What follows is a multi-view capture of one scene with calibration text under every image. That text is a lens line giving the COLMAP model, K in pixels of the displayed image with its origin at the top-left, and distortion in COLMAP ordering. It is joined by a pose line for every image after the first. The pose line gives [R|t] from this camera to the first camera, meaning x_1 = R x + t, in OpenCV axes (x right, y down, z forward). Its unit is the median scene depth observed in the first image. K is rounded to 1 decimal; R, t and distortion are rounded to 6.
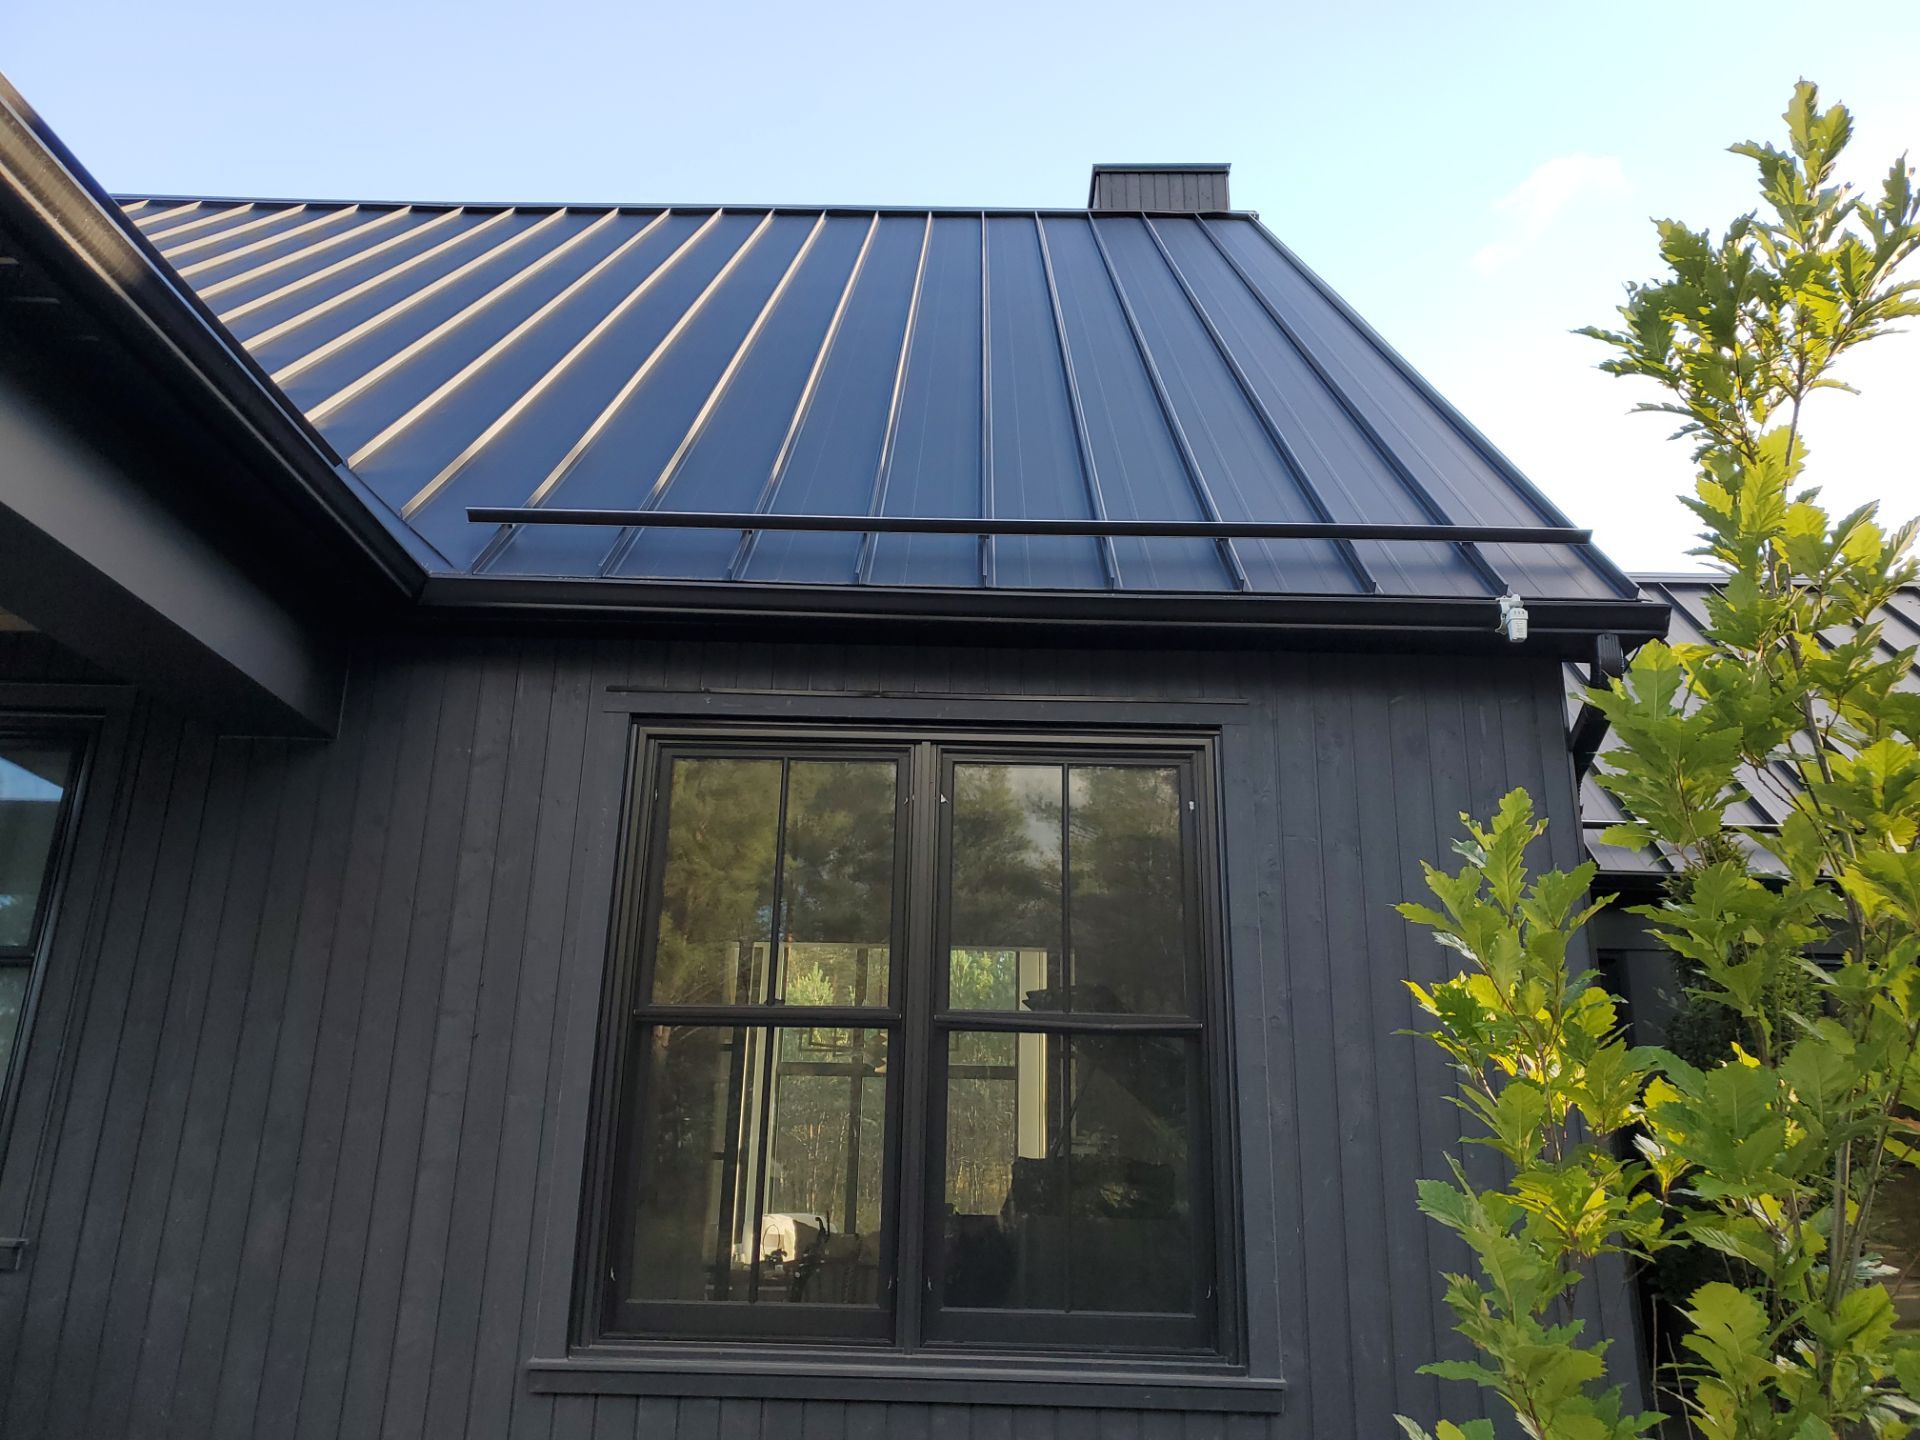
lens RADIAL K [[1468.8, 0, 960.0], [0, 1468.8, 720.0], [0, 0, 1]] dist [0.056980, -0.072451]
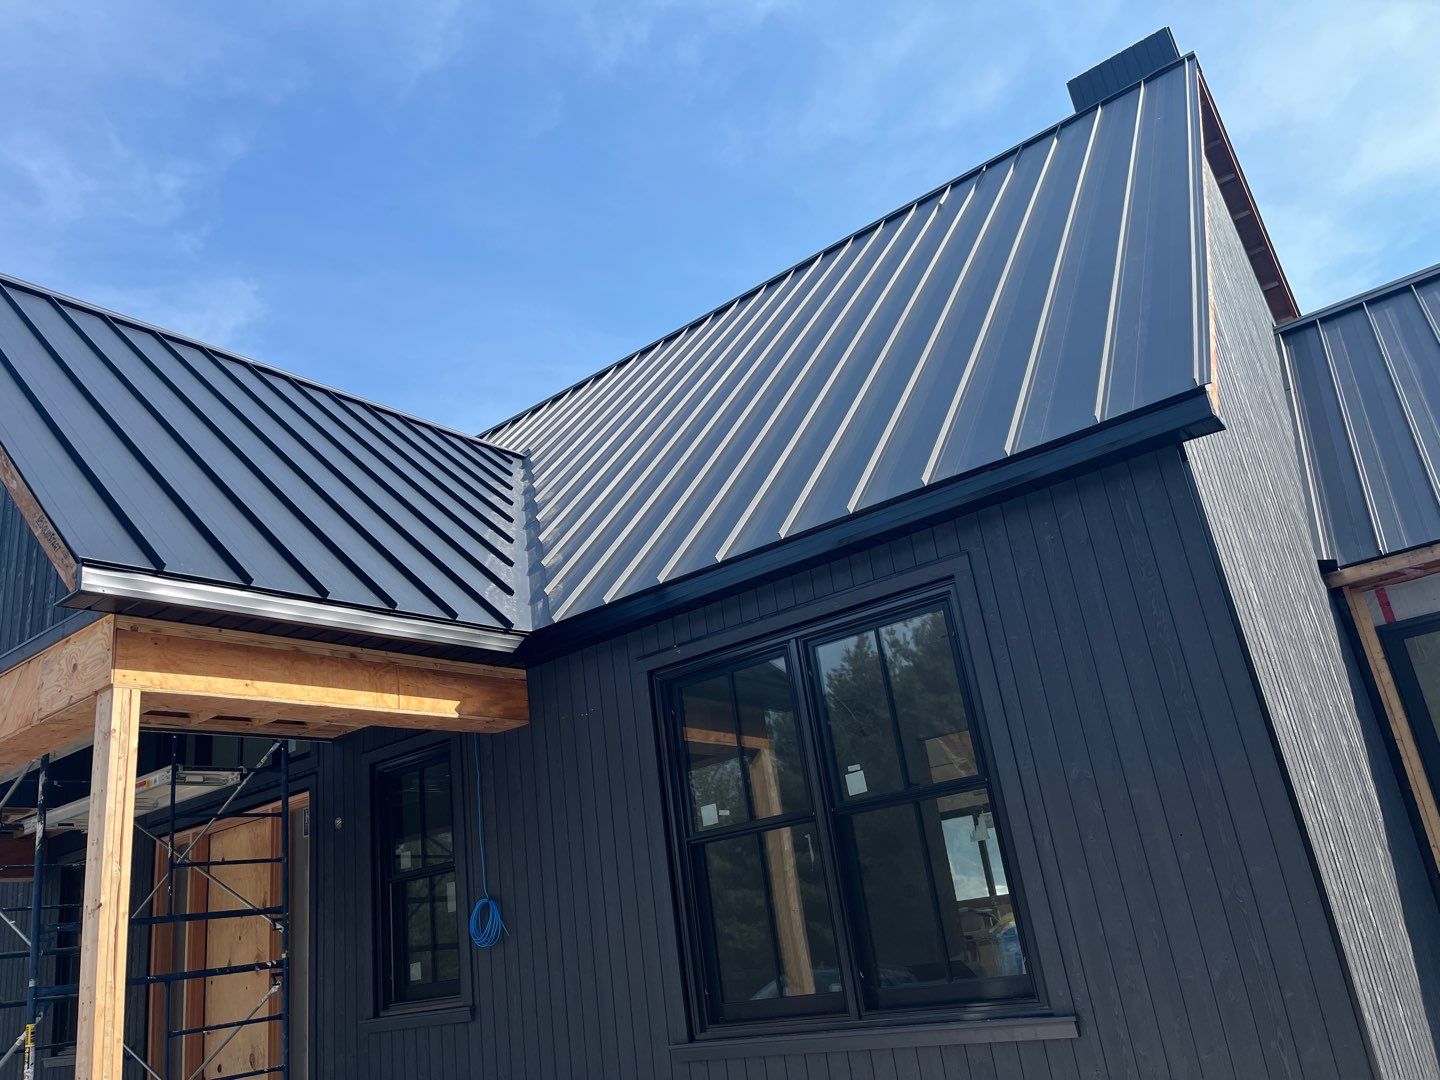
lens RADIAL K [[1101.6, 0, 720.0], [0, 1101.6, 540.0], [0, 0, 1]] dist [0.056980, -0.072451]
pose [[0.786654, -0.325308, -0.524738, 0.586350], [0.326525, 0.940545, -0.093580, -0.000126], [0.523982, -0.097725, 0.846104, -0.047782]]
